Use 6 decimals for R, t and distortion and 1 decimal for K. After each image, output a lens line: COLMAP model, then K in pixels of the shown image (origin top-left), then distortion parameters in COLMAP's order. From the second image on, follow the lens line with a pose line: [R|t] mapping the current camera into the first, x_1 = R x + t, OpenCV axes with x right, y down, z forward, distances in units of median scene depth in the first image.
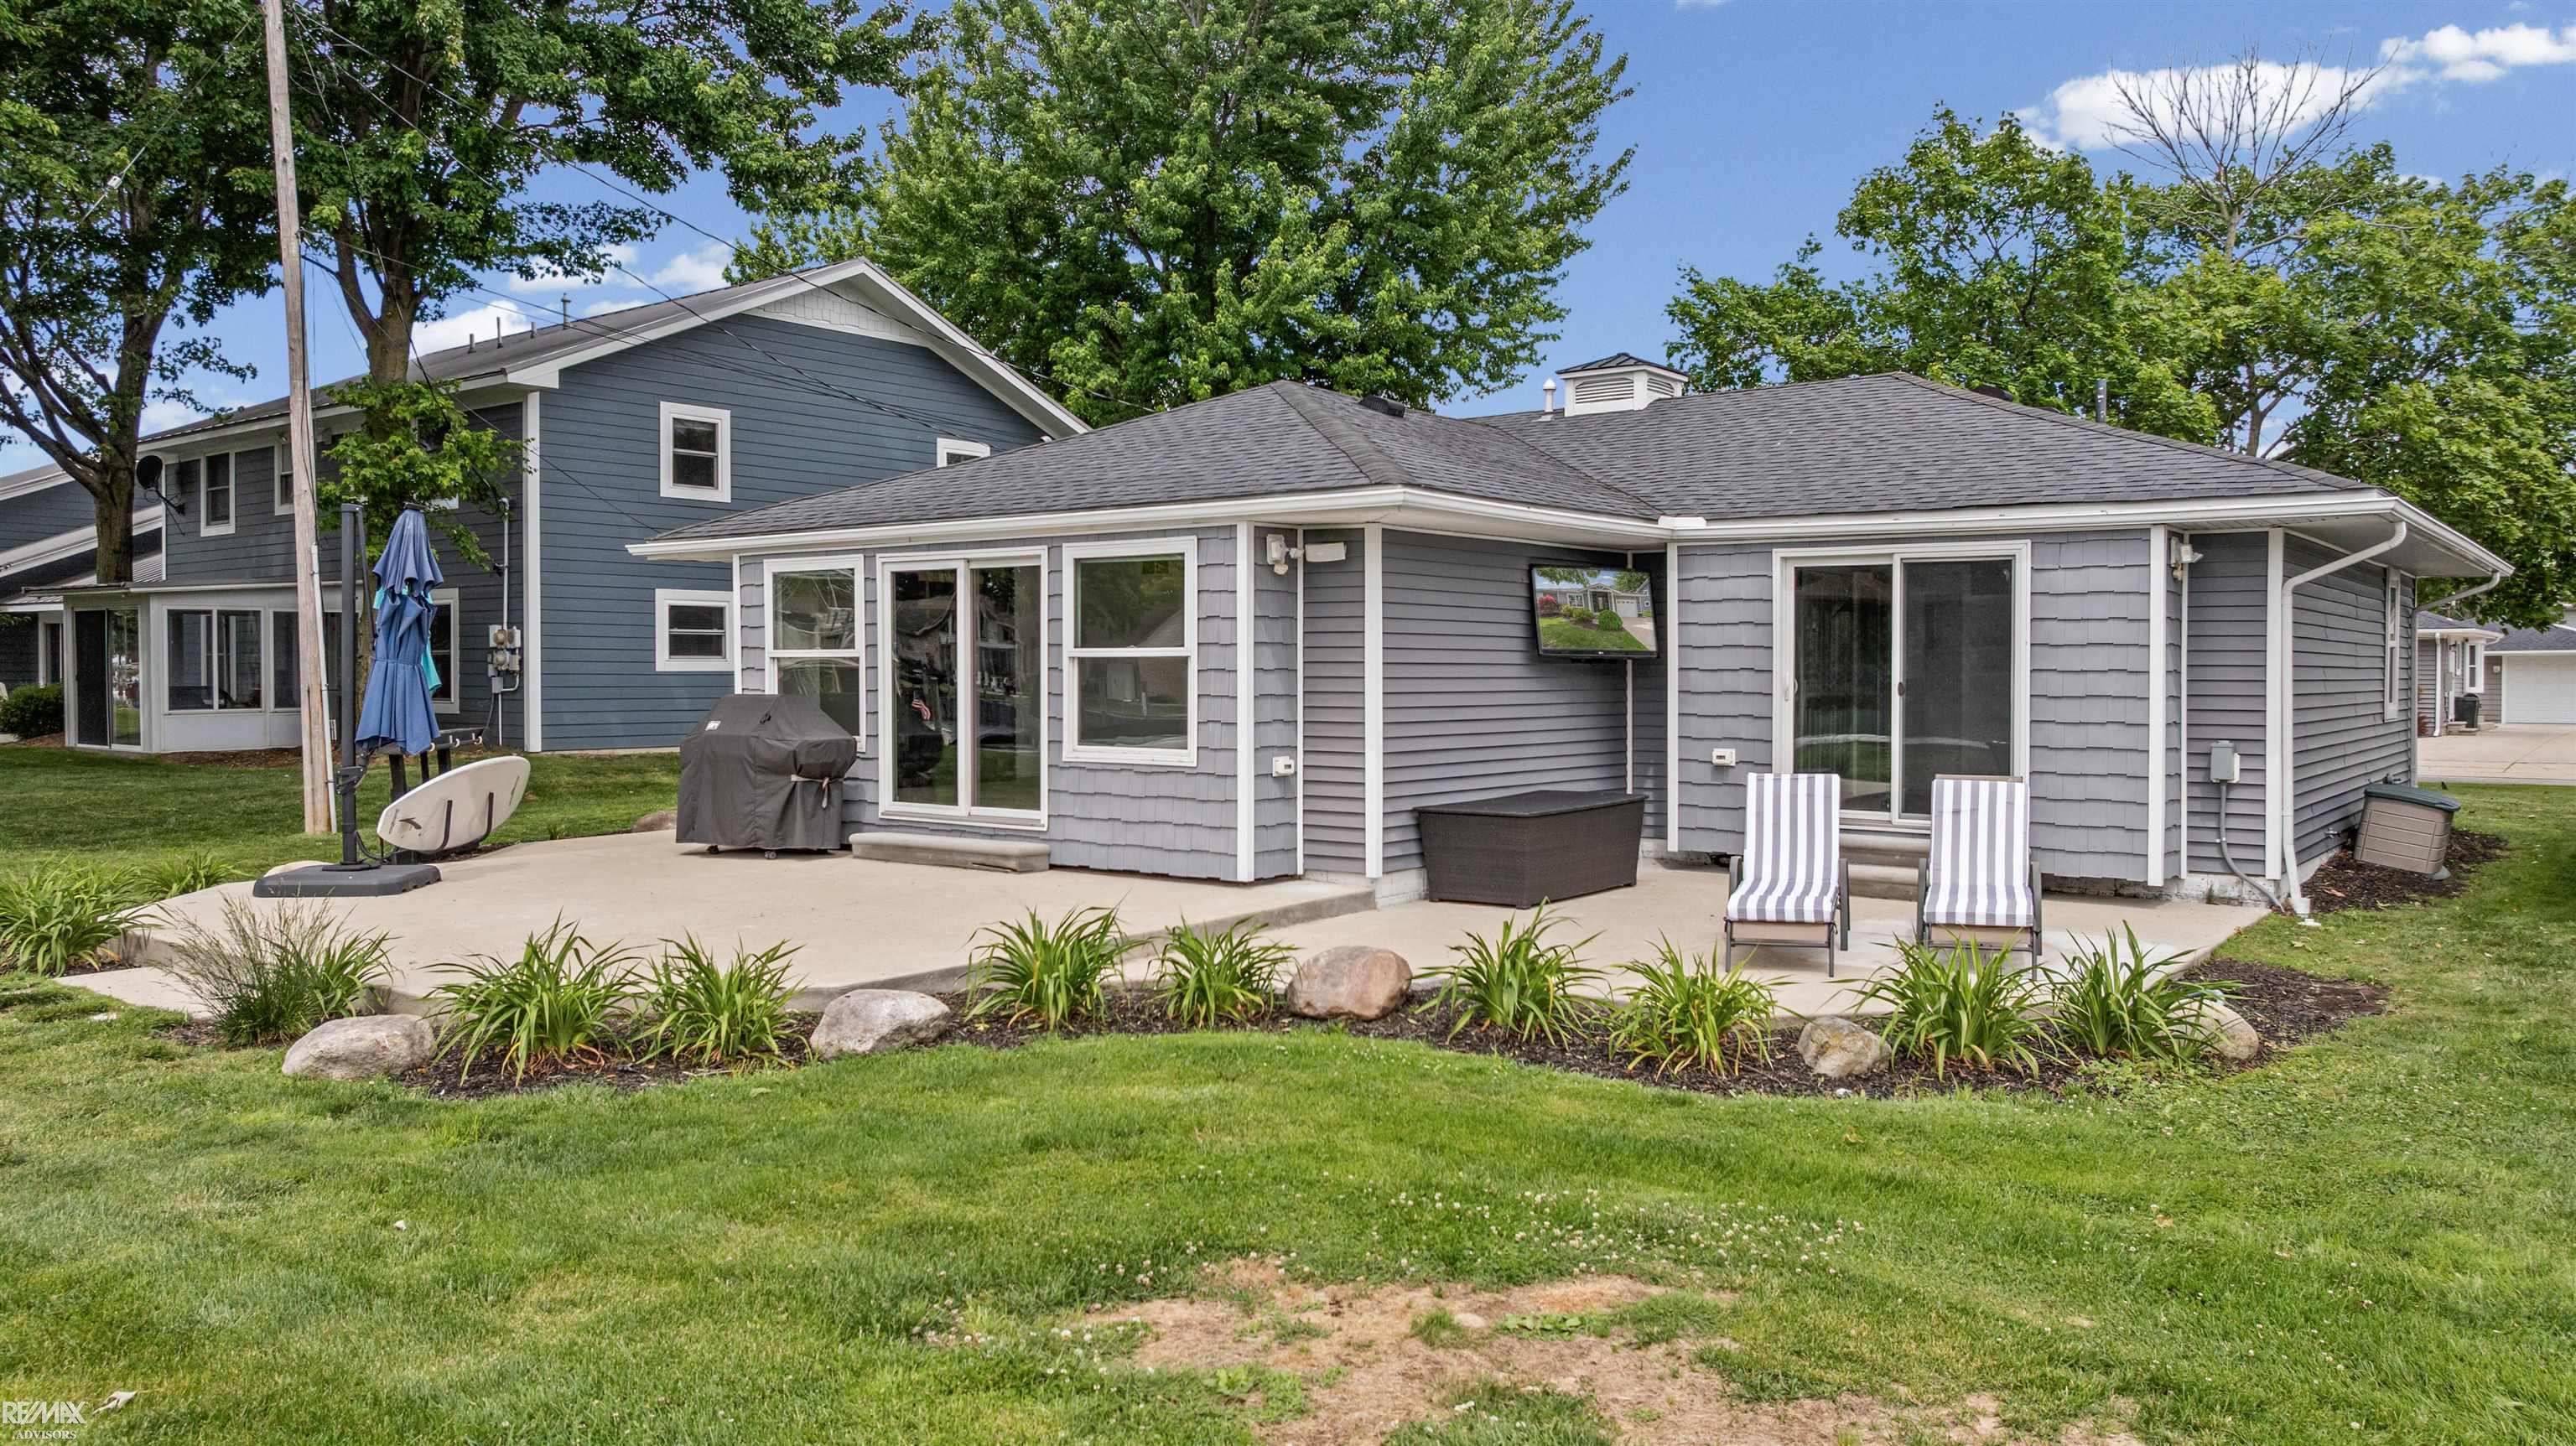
lens RADIAL K [[1851.1, 0, 1271.4], [0, 1851.1, 659.4], [0, 0, 1]] dist [-0.014359, -0.014038]
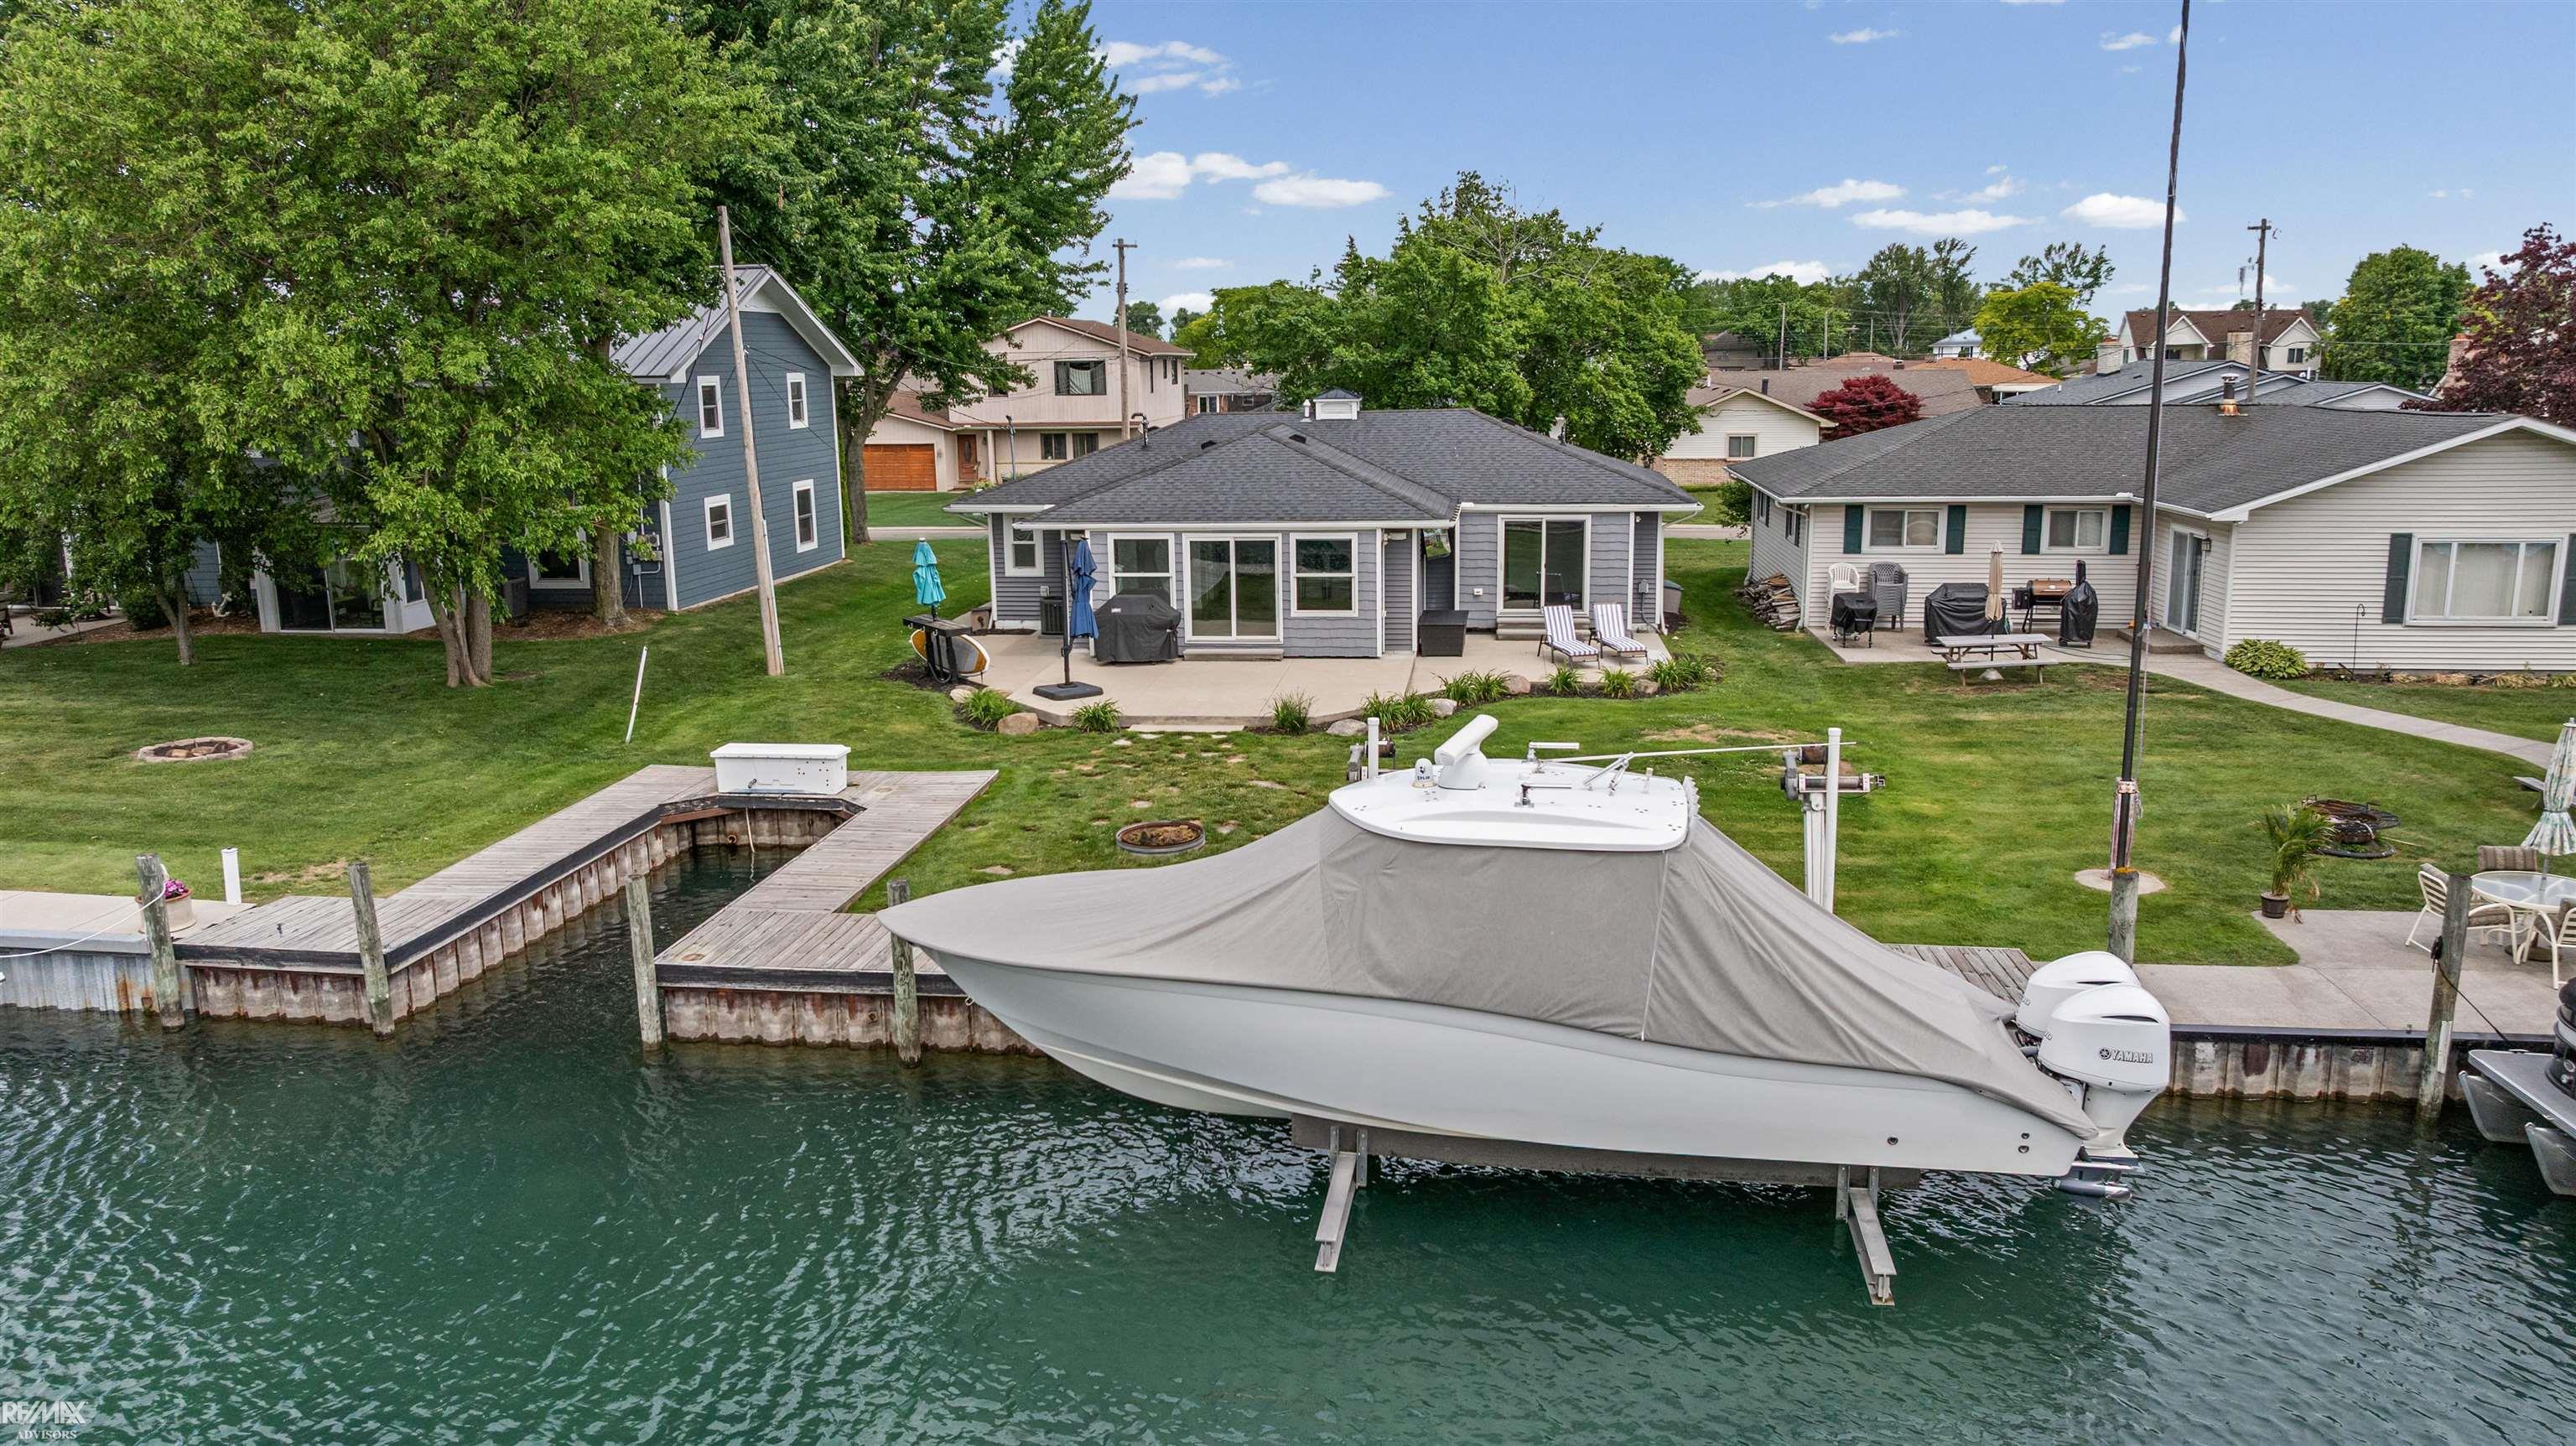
lens RADIAL K [[1851.1, 0, 1288.2], [0, 1851.1, 711.7], [0, 0, 1]] dist [-0.014359, -0.014038]
pose [[0.853442, -0.112560, 0.508888, -1.435643], [0.011925, 0.980362, 0.196844, -0.321657], [-0.521052, -0.161926, 0.838024, -1.183645]]
